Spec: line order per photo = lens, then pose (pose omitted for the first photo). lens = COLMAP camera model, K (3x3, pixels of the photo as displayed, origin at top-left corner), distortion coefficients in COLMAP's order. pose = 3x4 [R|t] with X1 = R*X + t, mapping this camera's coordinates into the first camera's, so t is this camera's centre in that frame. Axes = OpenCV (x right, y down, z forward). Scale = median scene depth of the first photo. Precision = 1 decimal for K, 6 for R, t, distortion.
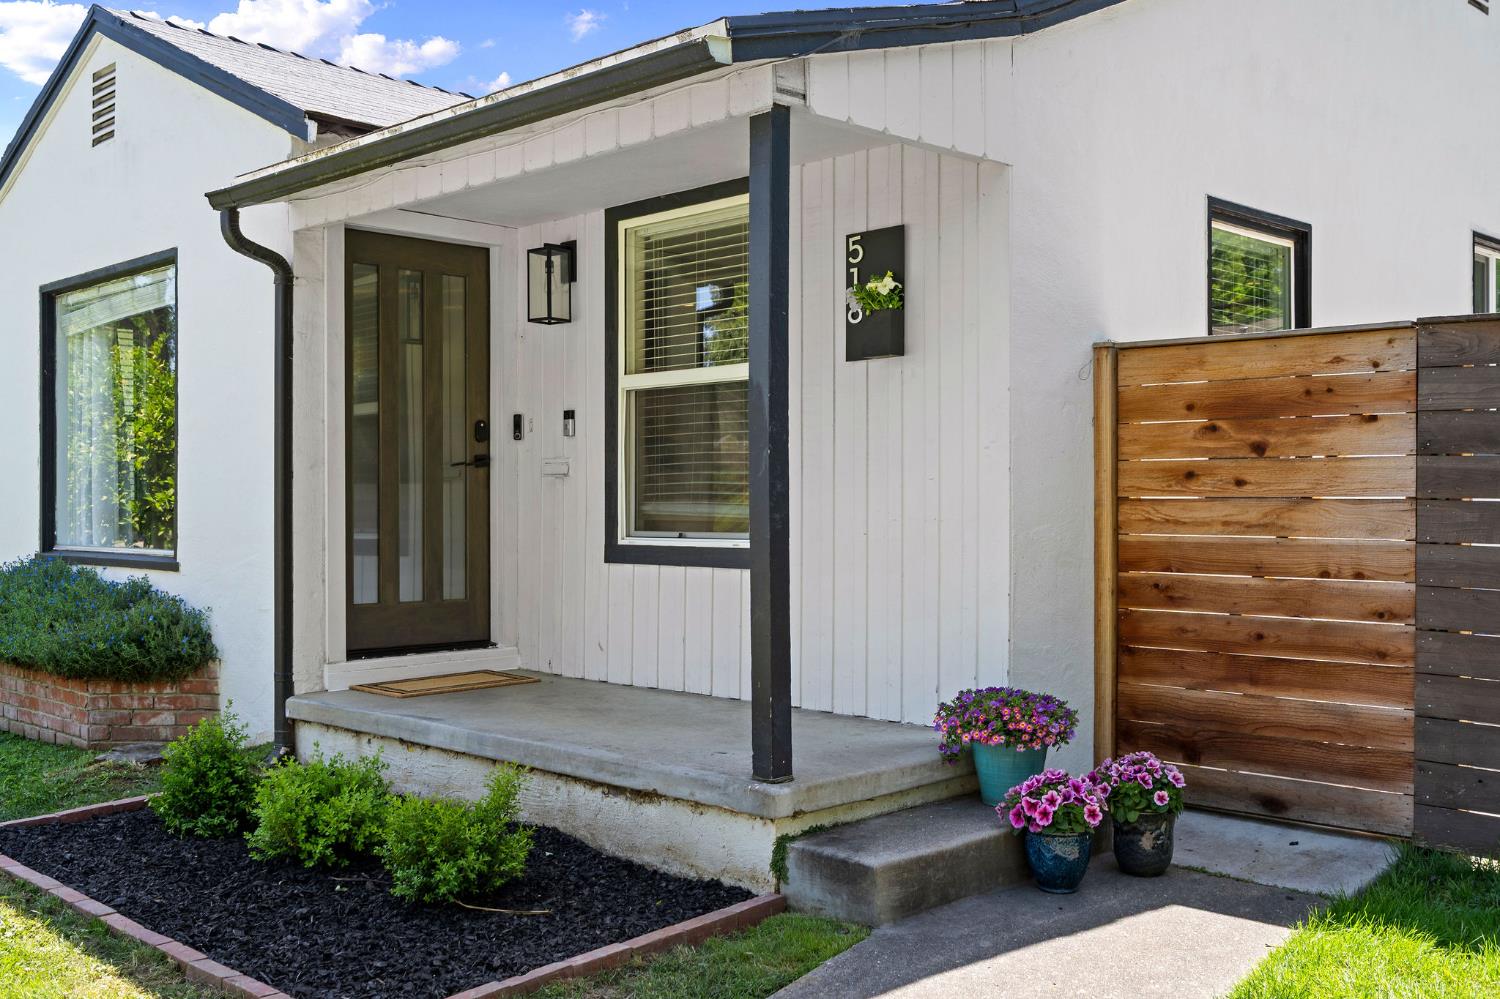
lens RADIAL K [[1478.5, 0, 747.7], [0, 1478.5, 500.7], [0, 0, 1]] dist [0.006528, 0.000000]
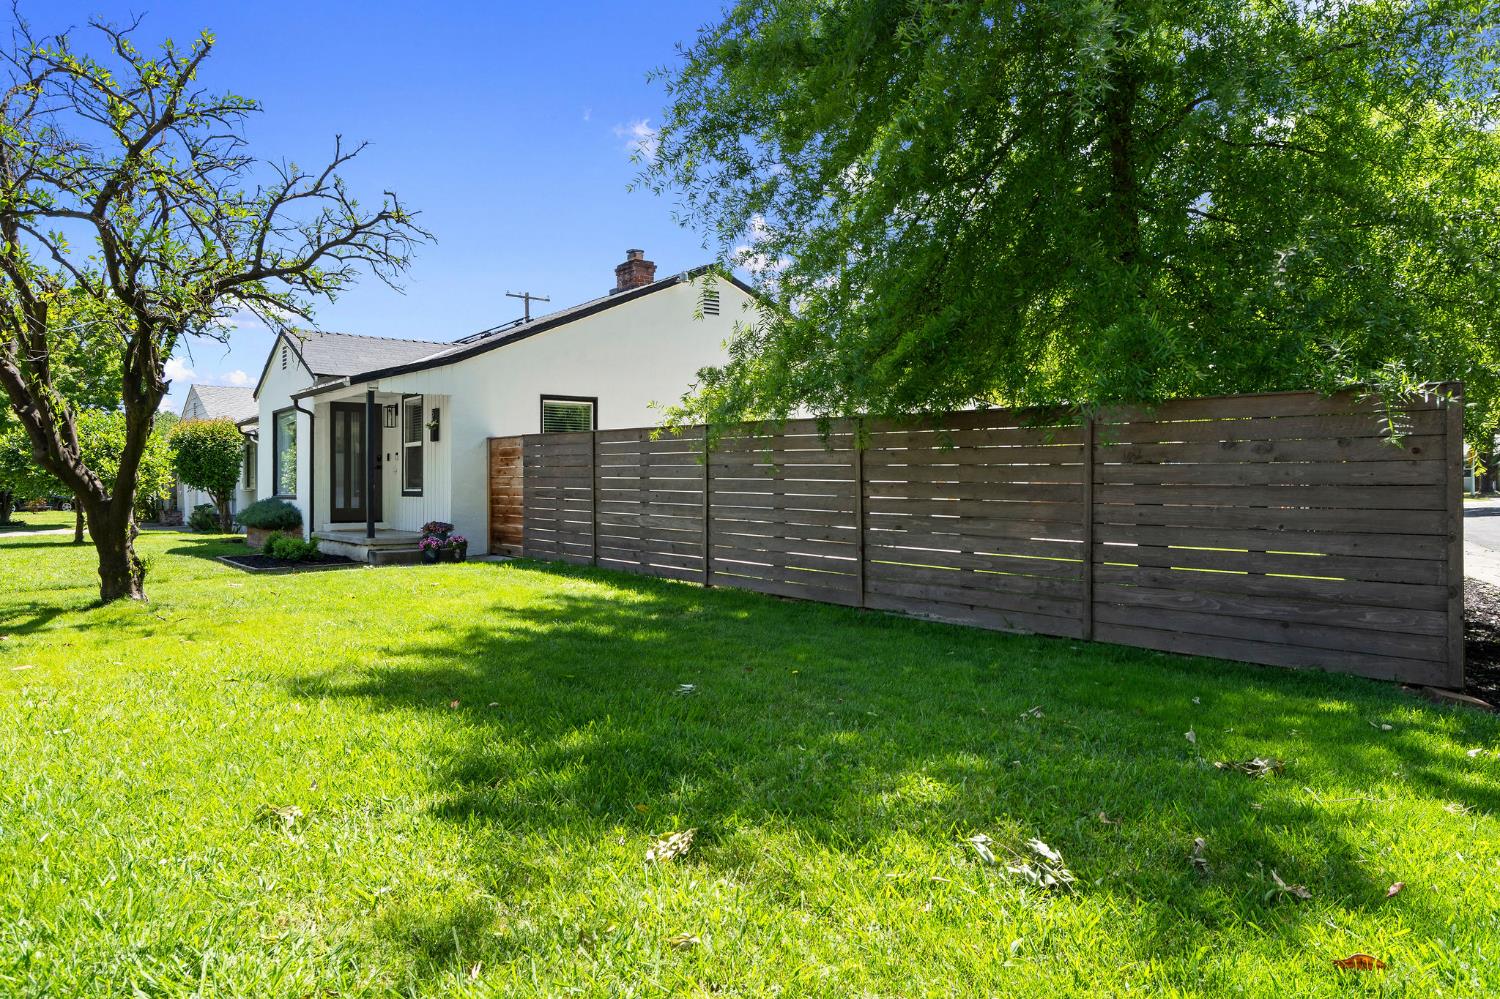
lens RADIAL K [[1073.8, 0, 749.8], [0, 1073.8, 491.4], [0, 0, 1]] dist [-0.005245, -0.000816]
pose [[0.986838, 0.003264, -0.161677, 1.370170], [-0.002930, 0.999993, 0.002301, 0.027222], [0.161684, -0.001797, 0.986841, -1.669450]]
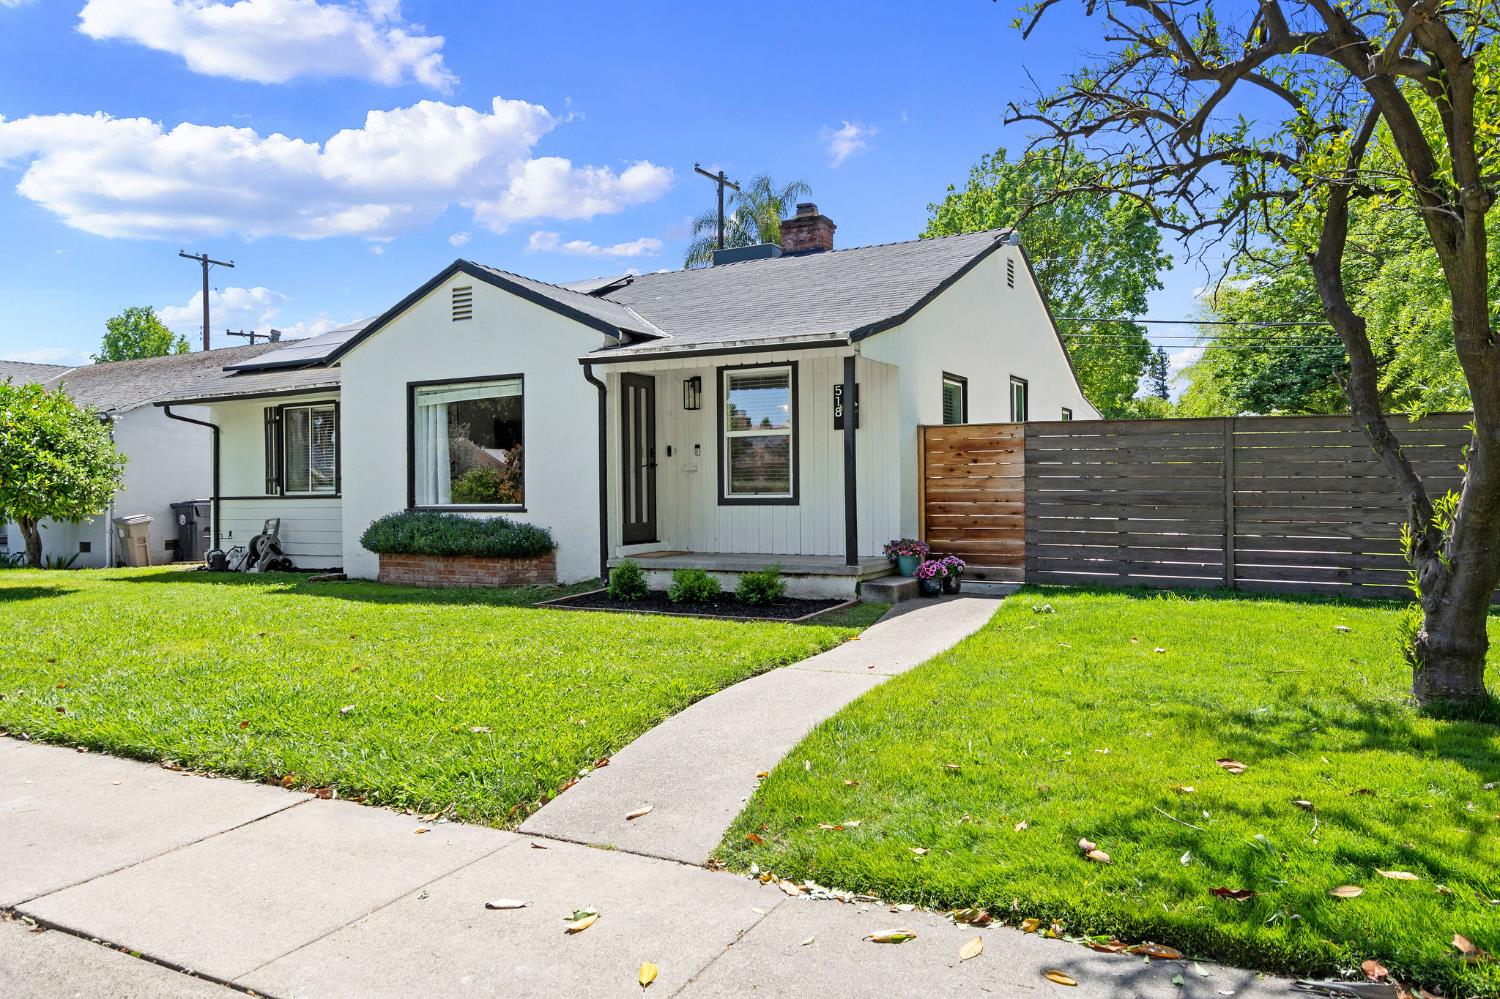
lens RADIAL K [[1026.8, 0, 755.9], [0, 1026.8, 497.4], [0, 0, 1]] dist [0.038967, 0.000395]
pose [[0.957827, -0.009812, 0.287177, -0.654537], [0.007951, 0.999939, 0.007648, 0.018615], [-0.287234, -0.005042, 0.957847, -0.852965]]
